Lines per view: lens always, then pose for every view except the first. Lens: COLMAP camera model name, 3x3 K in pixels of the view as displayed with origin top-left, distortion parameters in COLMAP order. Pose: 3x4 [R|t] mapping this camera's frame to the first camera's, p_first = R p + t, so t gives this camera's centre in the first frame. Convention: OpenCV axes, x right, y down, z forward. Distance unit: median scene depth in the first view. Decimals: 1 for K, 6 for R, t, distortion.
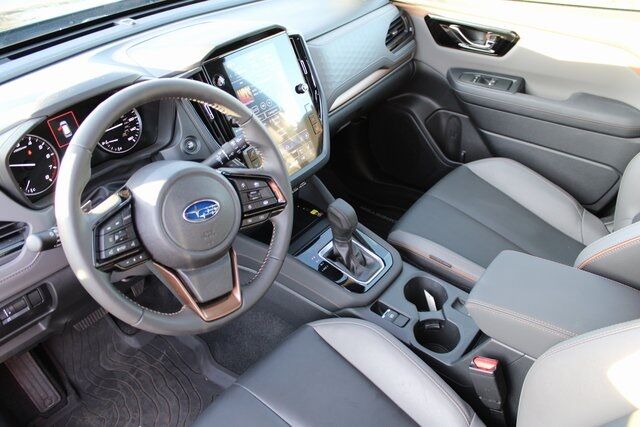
lens RADIAL K [[530.7, 0, 320.0], [0, 530.7, 213.5], [0, 0, 1]] dist [-0.153540, 0.124951]
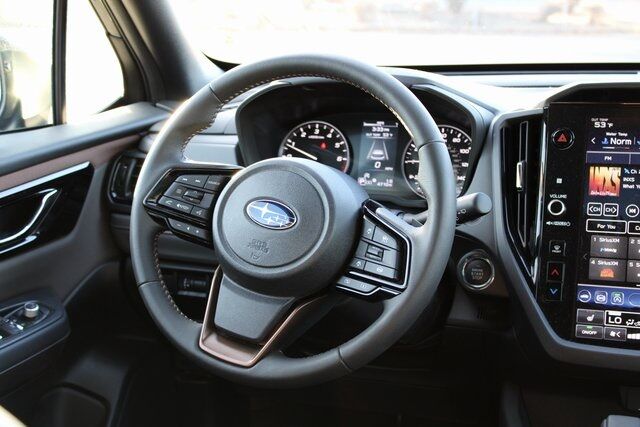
lens RADIAL K [[991.2, 0, 320.0], [0, 991.2, 213.5], [0, 0, 1]] dist [-0.034026, 0.049414]
pose [[0.317816, 0.232888, -0.919106, 0.909319], [-0.539207, 0.841746, 0.026835, -0.067655], [0.779903, 0.487060, 0.393095, 0.426516]]
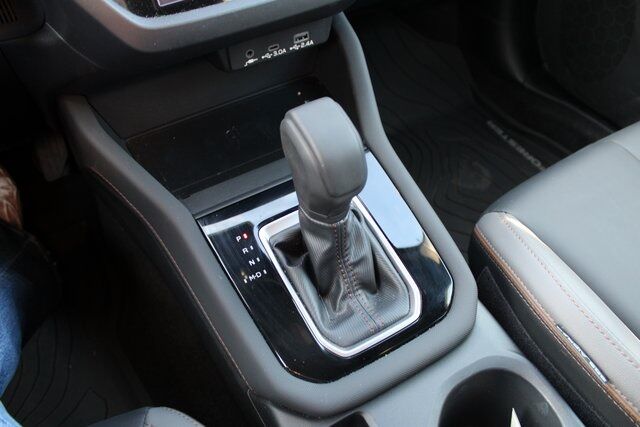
lens RADIAL K [[530.7, 0, 320.0], [0, 530.7, 213.5], [0, 0, 1]] dist [-0.153540, 0.124951]
pose [[0.924738, 0.297485, -0.237408, 0.162778], [-0.232695, 0.935506, 0.265858, -0.061281], [0.301186, -0.190605, 0.934321, 0.866160]]
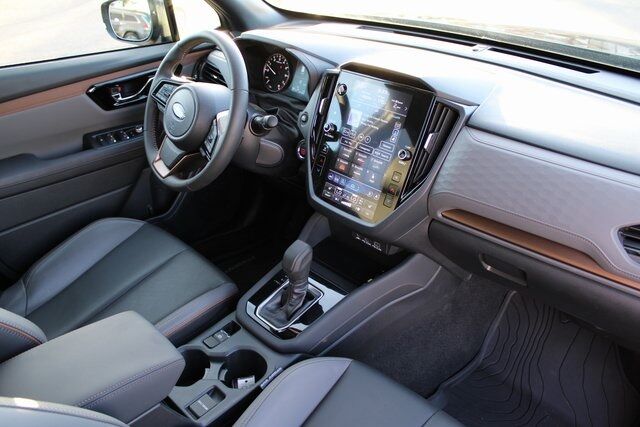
lens RADIAL K [[530.7, 0, 320.0], [0, 530.7, 213.5], [0, 0, 1]] dist [-0.153540, 0.124951]
pose [[-0.122593, 0.533704, -0.836738, 1.015901], [-0.567028, 0.654277, 0.500400, -0.703993], [0.814525, 0.535800, 0.222415, 0.979908]]
